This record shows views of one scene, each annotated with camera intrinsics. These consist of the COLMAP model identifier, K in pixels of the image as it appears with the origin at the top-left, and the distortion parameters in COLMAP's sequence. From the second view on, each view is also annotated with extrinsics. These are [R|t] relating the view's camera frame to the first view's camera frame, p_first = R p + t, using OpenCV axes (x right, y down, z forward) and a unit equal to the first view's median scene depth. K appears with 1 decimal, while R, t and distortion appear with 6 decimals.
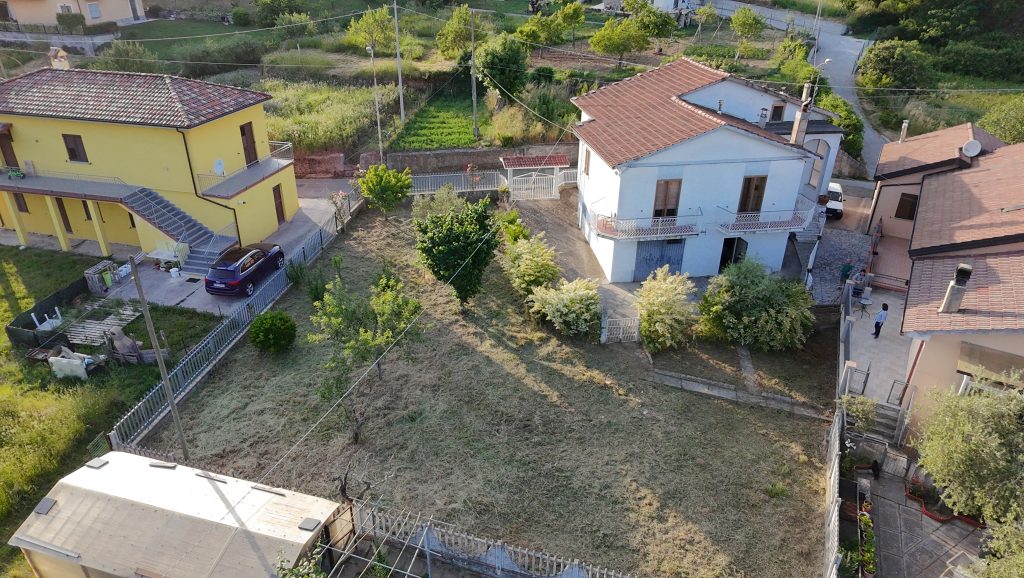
lens RADIAL K [[644.7, 0, 510.4], [0, 644.7, 287.1], [0, 0, 1]] dist [0.007130, -0.003630]
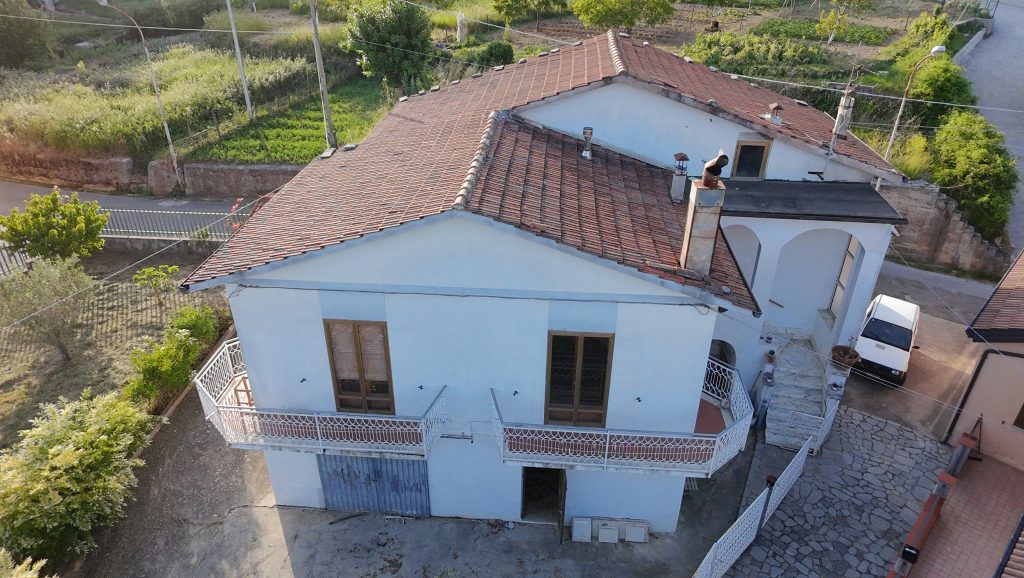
lens RADIAL K [[644.7, 0, 514.9], [0, 644.7, 287.2], [0, 0, 1]] dist [0.007130, -0.003630]
pose [[0.968456, 0.121579, -0.217510, 0.250741], [-0.114306, 0.992391, 0.045762, -0.126671], [0.221419, -0.019456, 0.974985, 0.359220]]
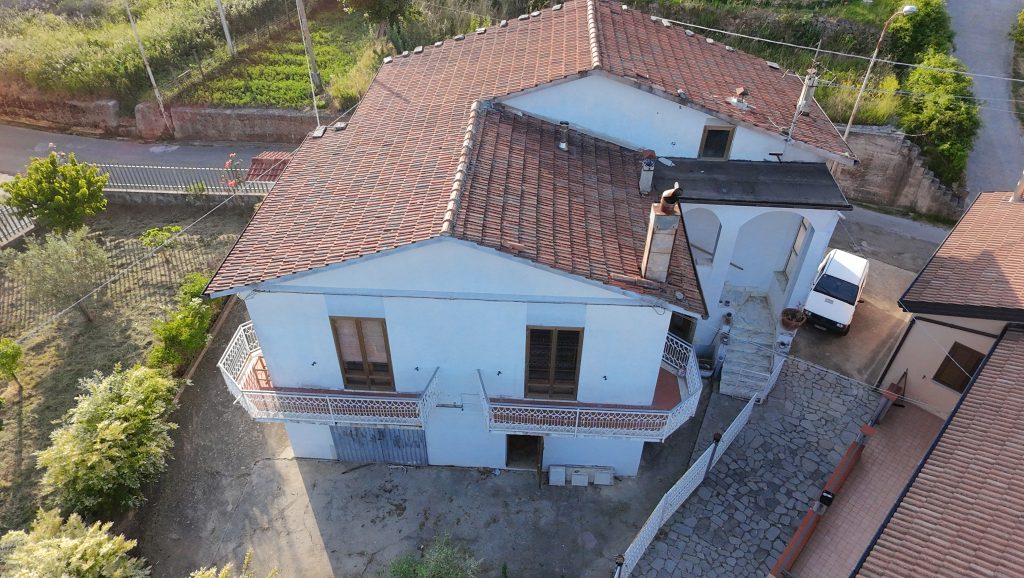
lens RADIAL K [[644.7, 0, 514.1], [0, 644.7, 283.6], [0, 0, 1]] dist [0.007130, -0.003630]
pose [[0.973227, 0.144107, -0.179059, 0.254063], [-0.105645, 0.972336, 0.208333, -0.174243], [0.204127, -0.183839, 0.961528, 0.333021]]
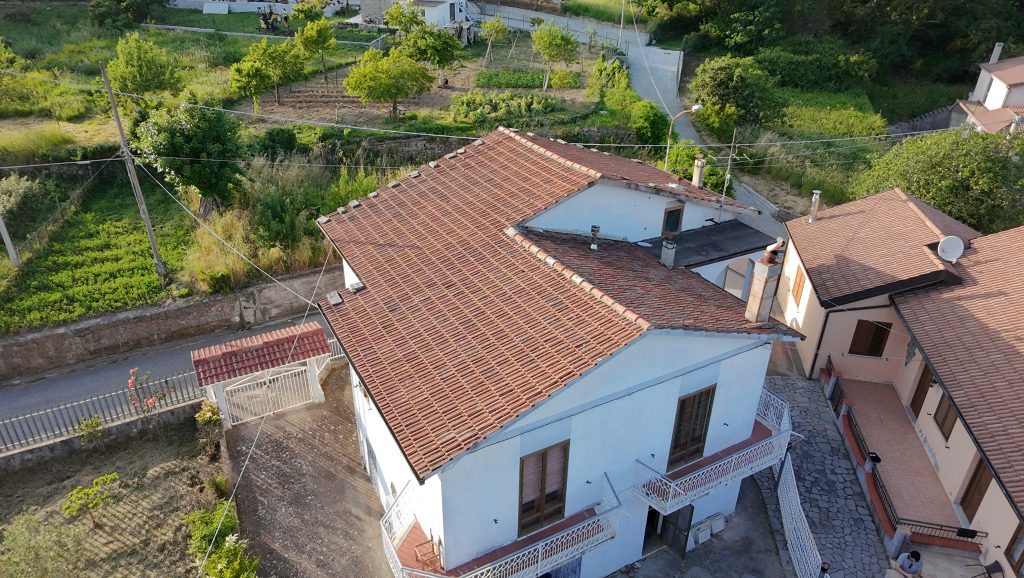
lens RADIAL K [[644.7, 0, 504.4], [0, 644.7, 289.5], [0, 0, 1]] dist [0.007130, -0.003630]
pose [[0.947732, -0.152178, 0.280437, 0.062437], [0.150117, 0.988244, 0.028951, -0.171230], [-0.281546, 0.014661, 0.959436, 0.328418]]
